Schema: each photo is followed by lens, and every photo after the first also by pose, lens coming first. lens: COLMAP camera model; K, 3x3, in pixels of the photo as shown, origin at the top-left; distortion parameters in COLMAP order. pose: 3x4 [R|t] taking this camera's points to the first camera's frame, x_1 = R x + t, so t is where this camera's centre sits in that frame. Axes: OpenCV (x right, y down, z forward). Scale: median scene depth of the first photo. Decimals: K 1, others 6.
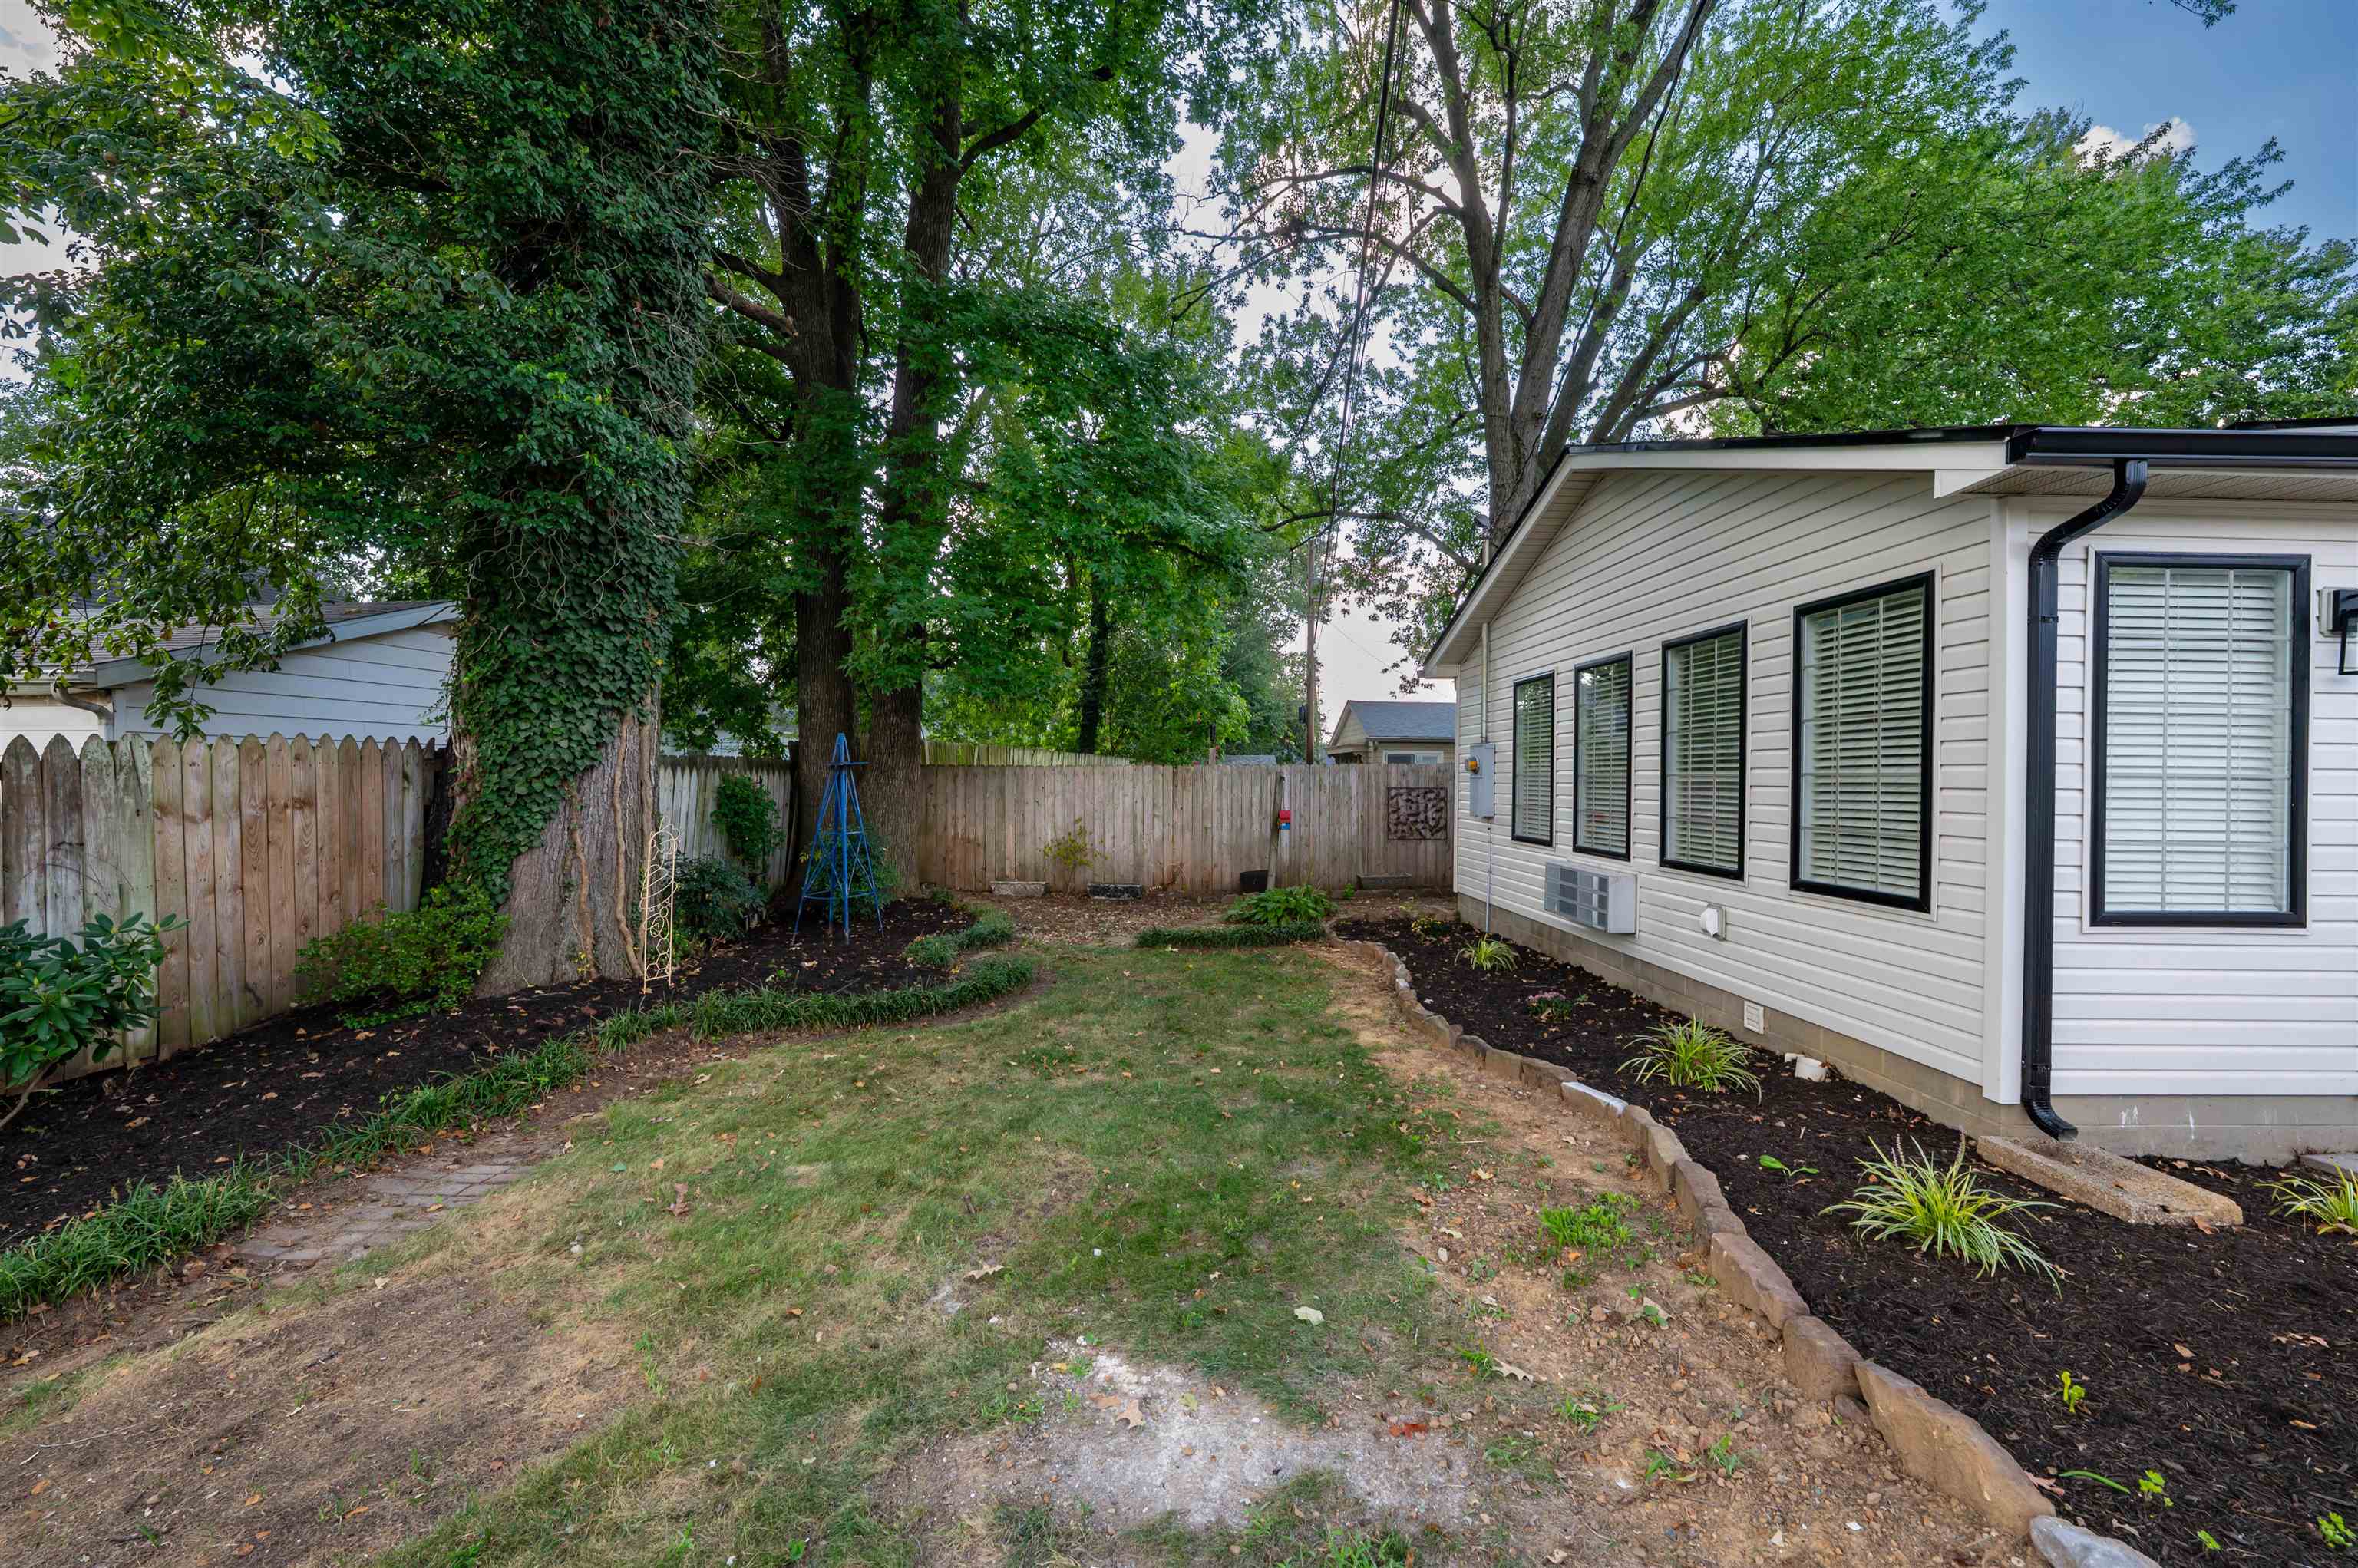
lens RADIAL K [[938.0, 0, 1172.0], [0, 938.0, 777.7], [0, 0, 1]] dist [0.001091, -0.000079]
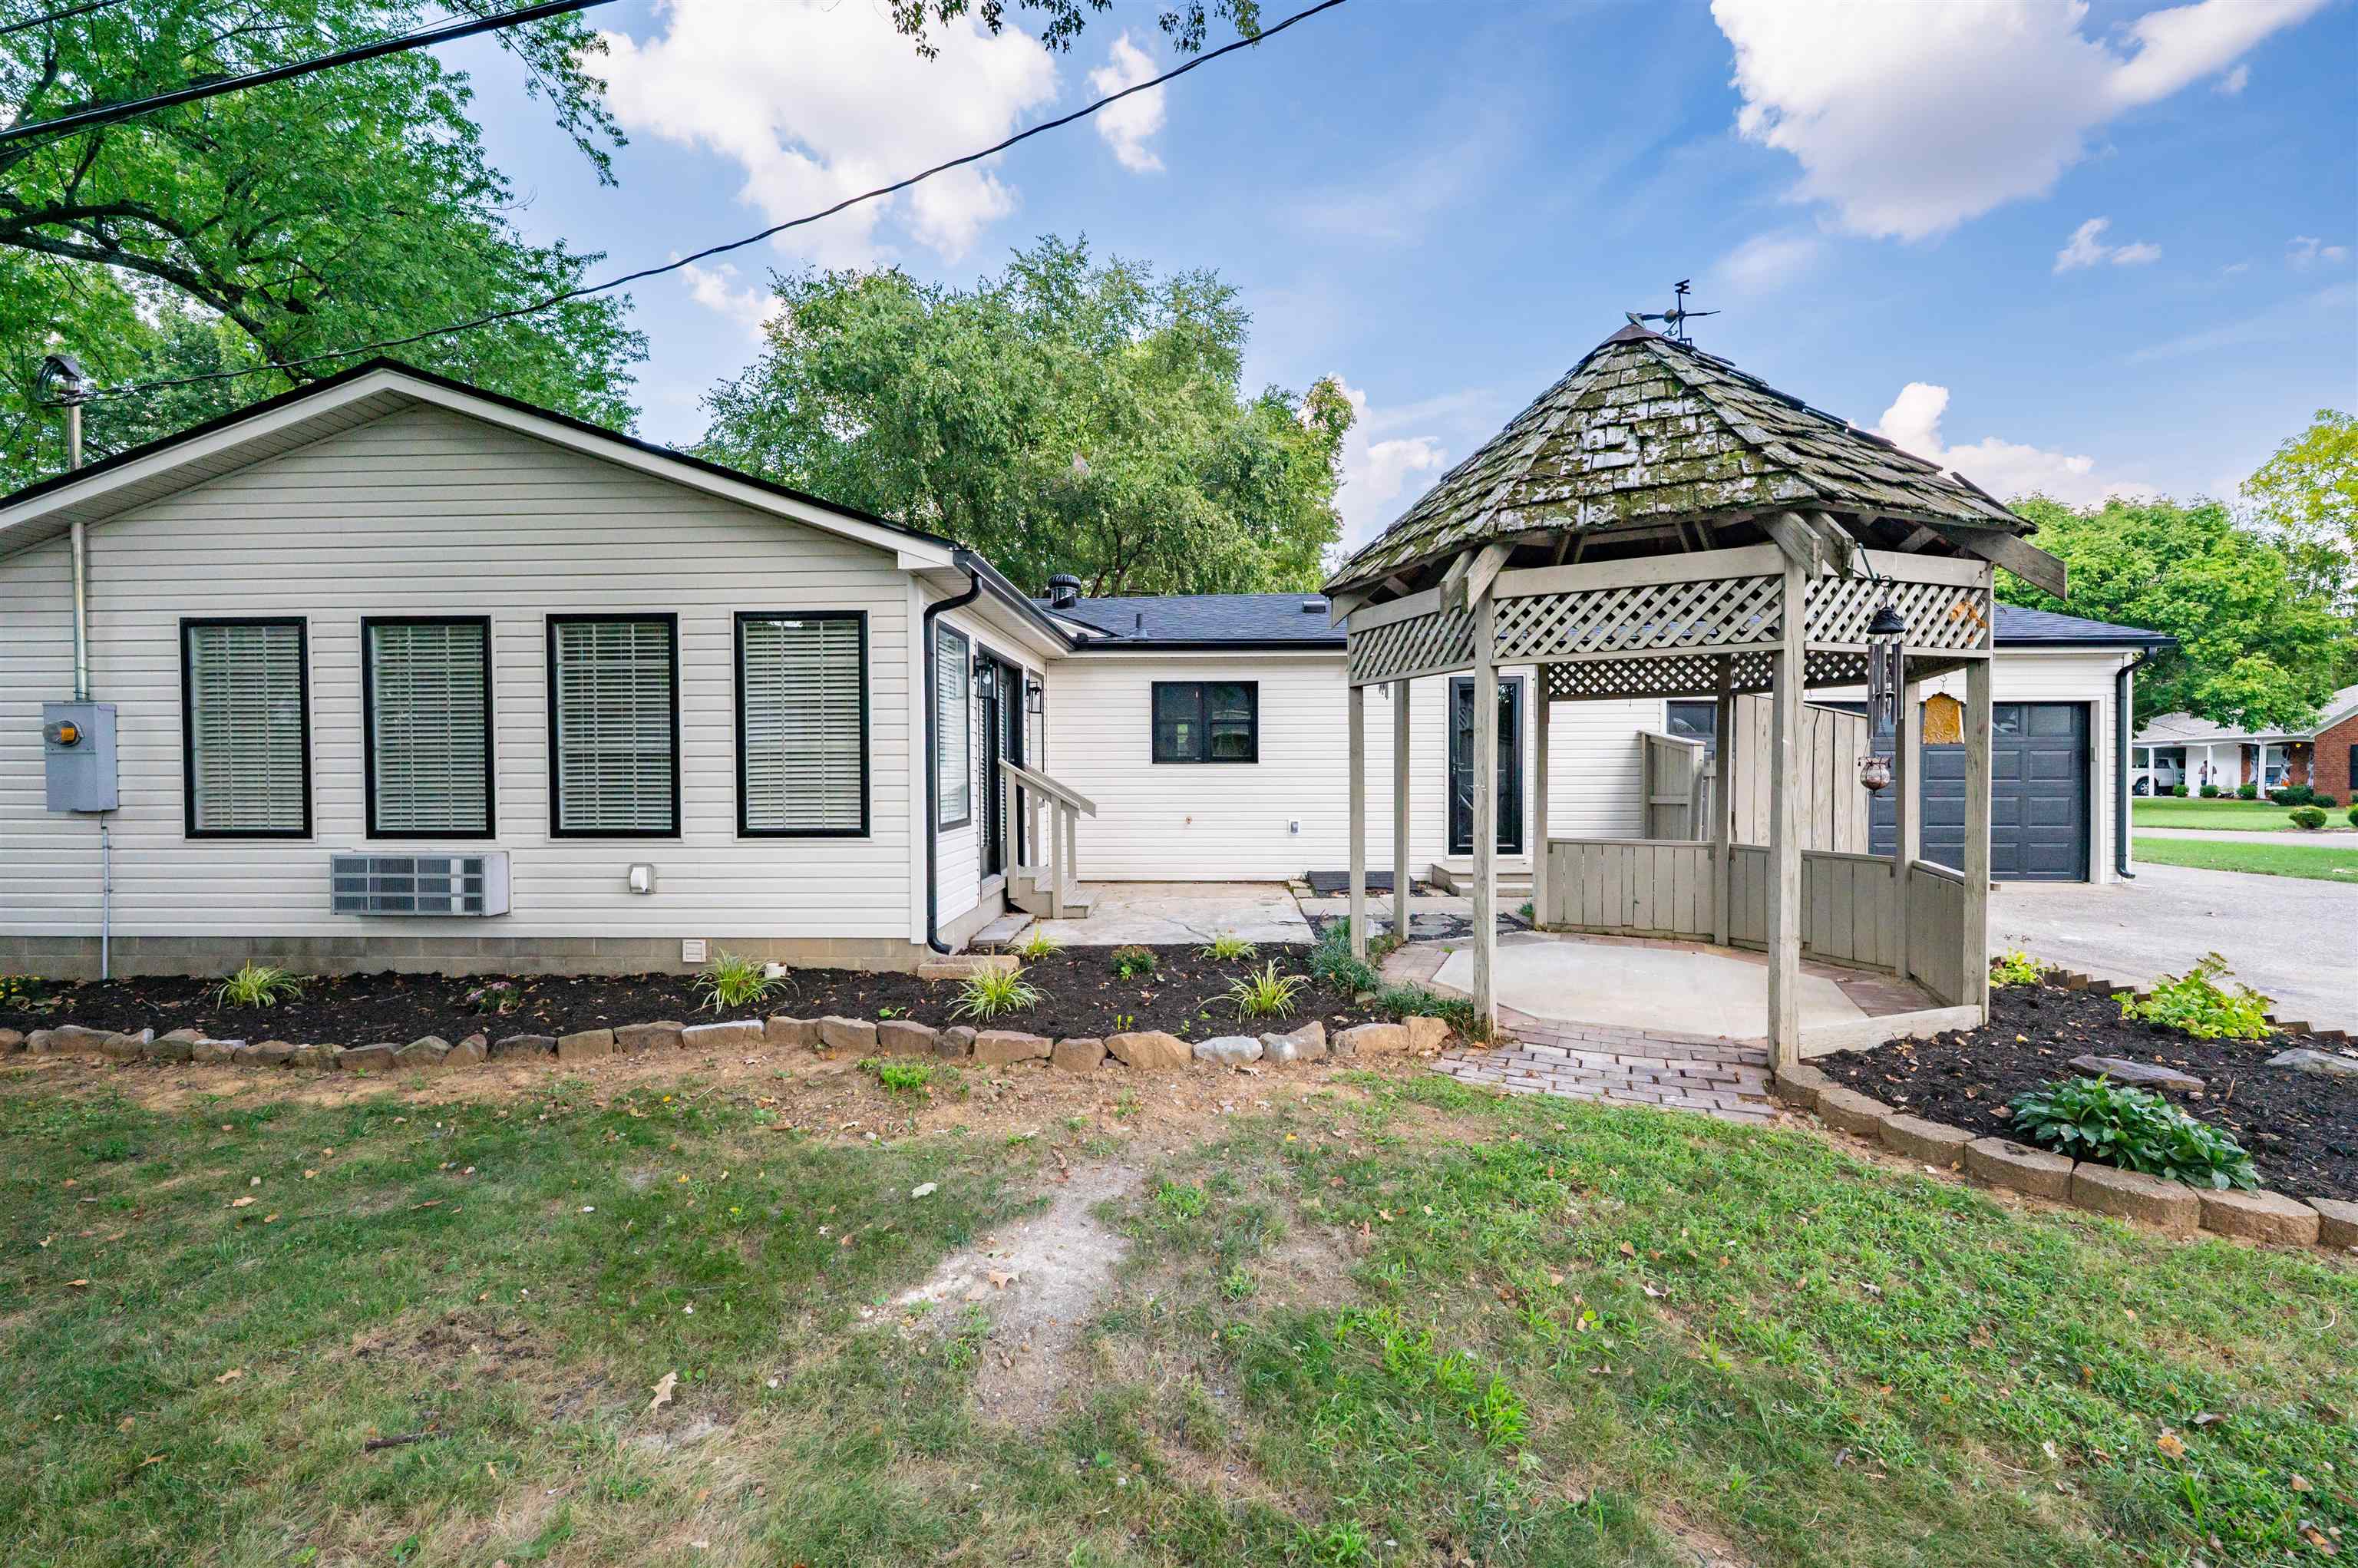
lens RADIAL K [[933.6, 0, 1187.0], [0, 933.6, 785.4], [0, 0, 1]] dist [-0.000840, -0.000225]
pose [[0.056000, -0.030240, 0.997973, -0.505459], [0.006329, 0.999532, 0.029932, 0.014336], [-0.998411, 0.004640, 0.056165, 0.303890]]
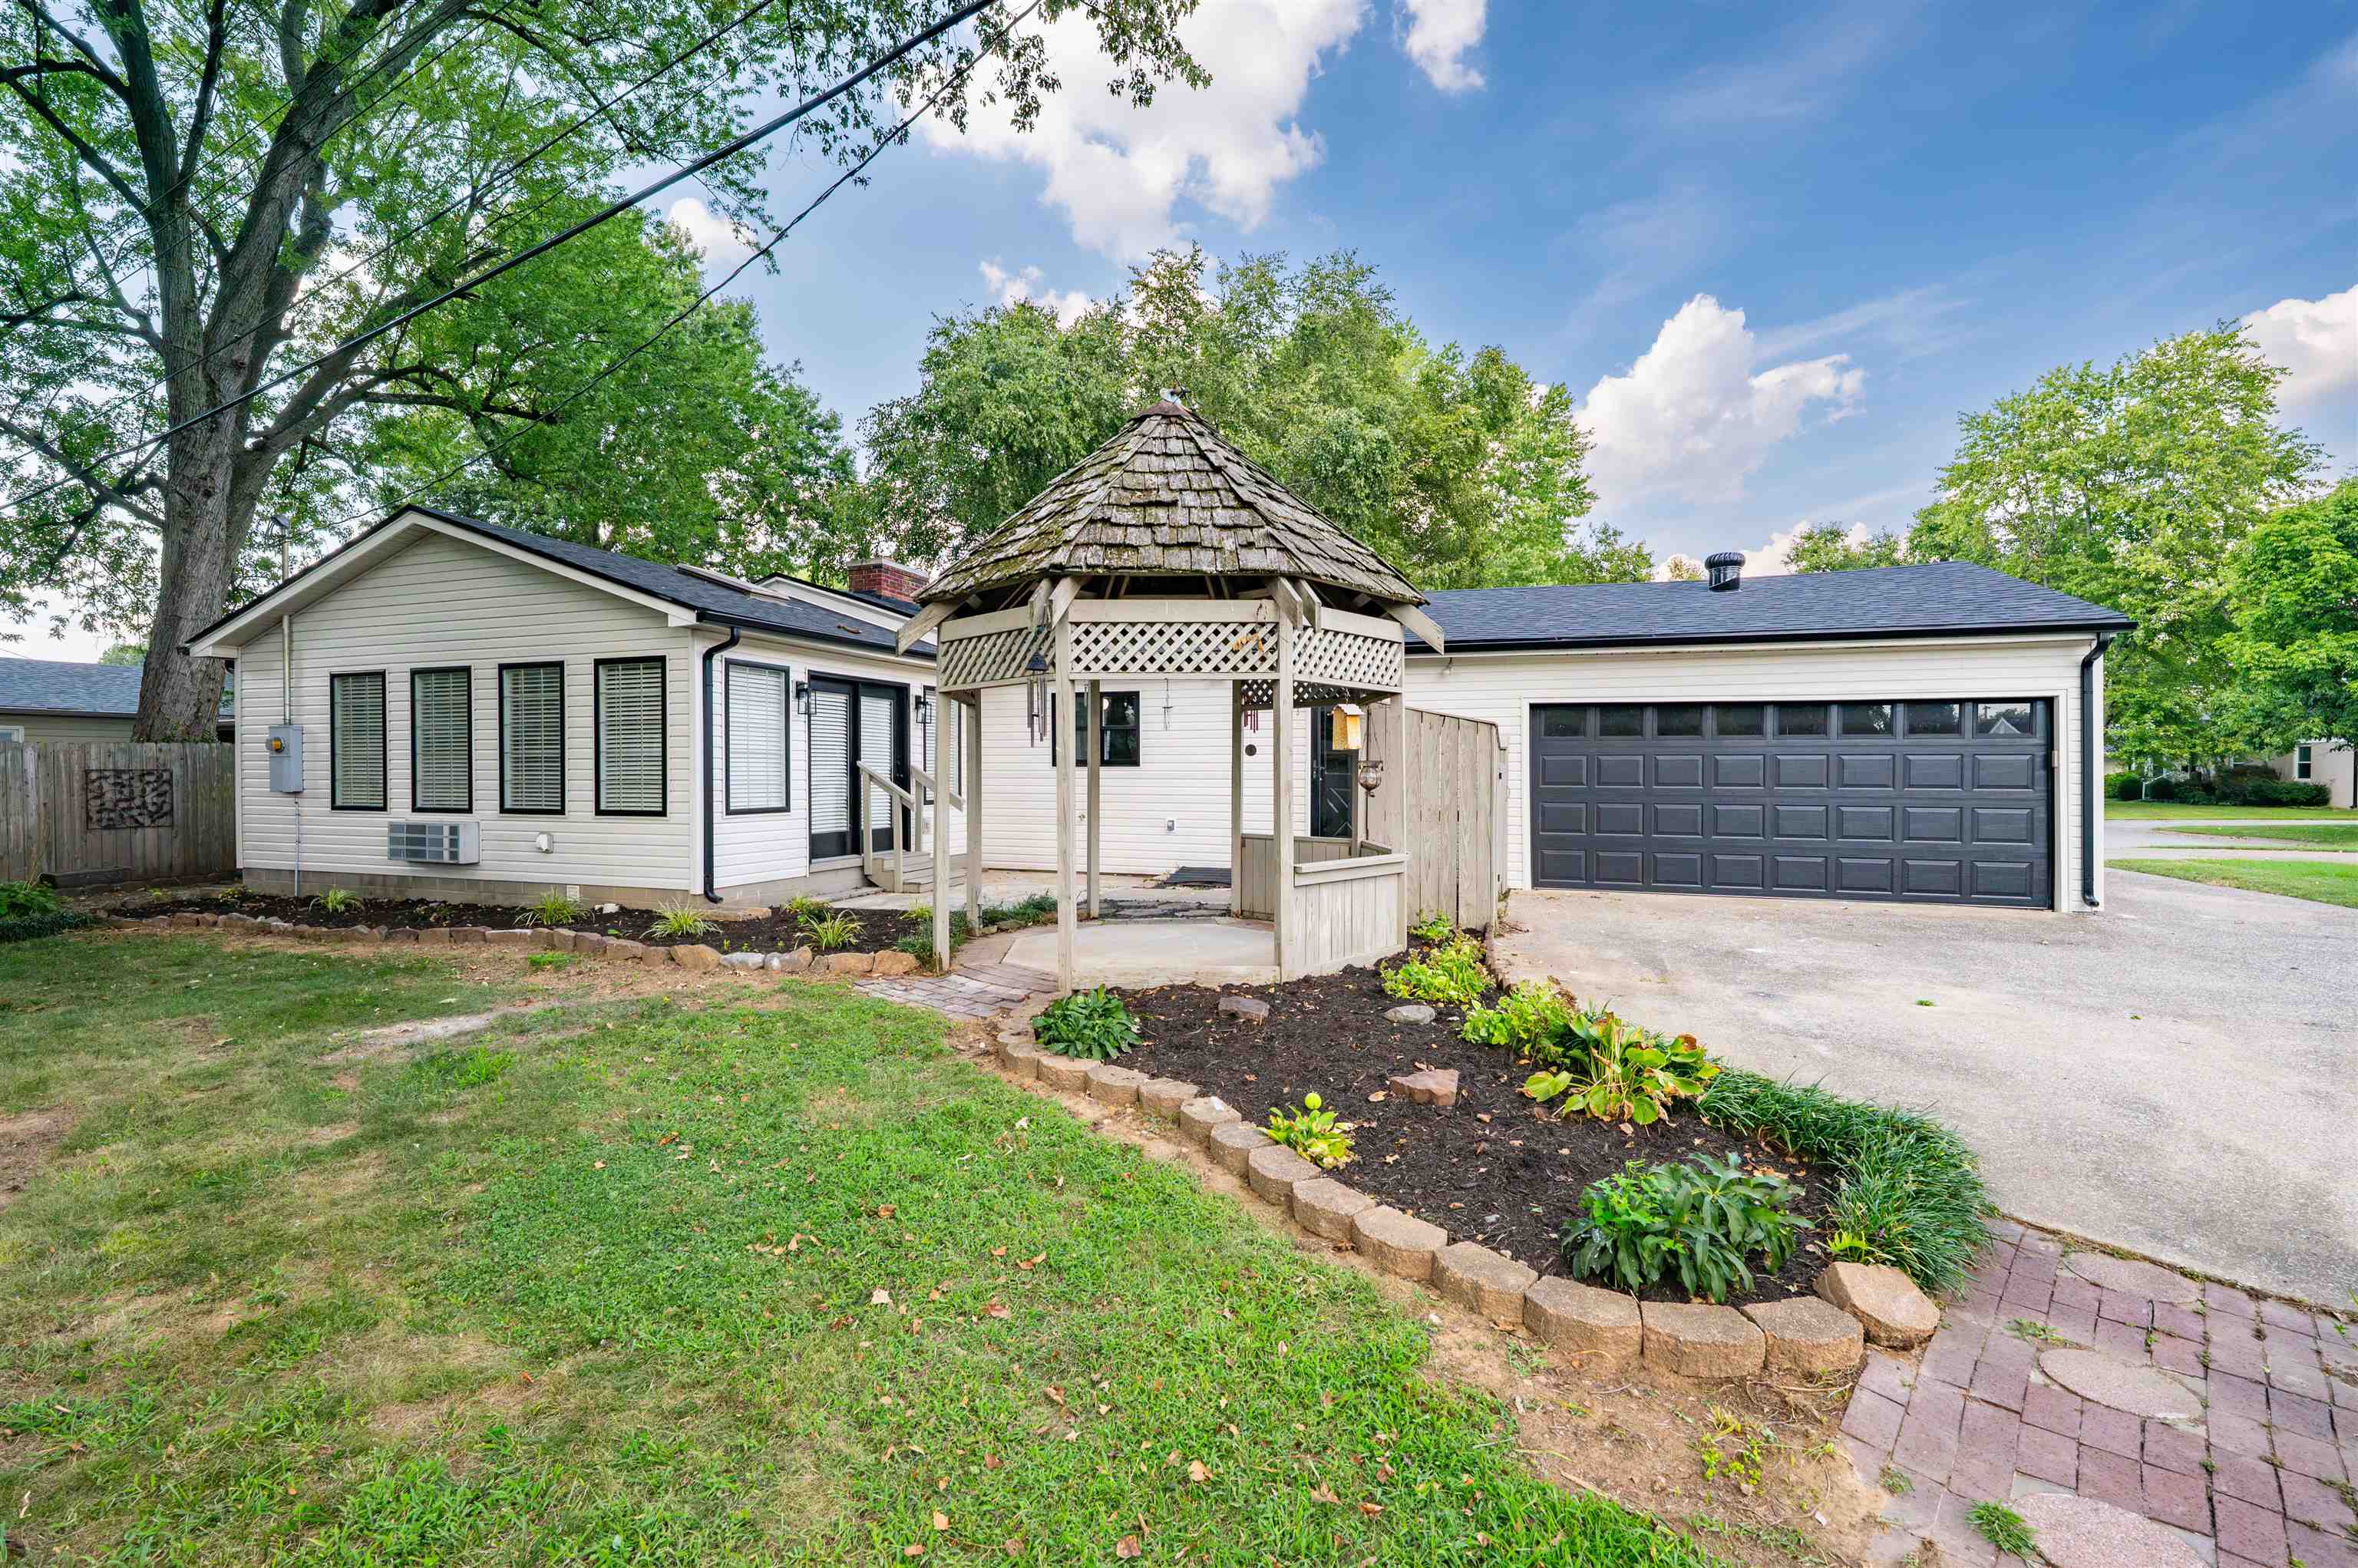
lens RADIAL K [[1026.7, 0, 1178.6], [0, 1026.7, 789.1], [0, 0, 1]] dist [-0.001884, 0.000140]
pose [[0.360326, -0.025134, 0.932488, -0.712449], [0.004060, 0.999670, 0.025376, 0.020892], [-0.932818, -0.005358, 0.360309, -0.695559]]
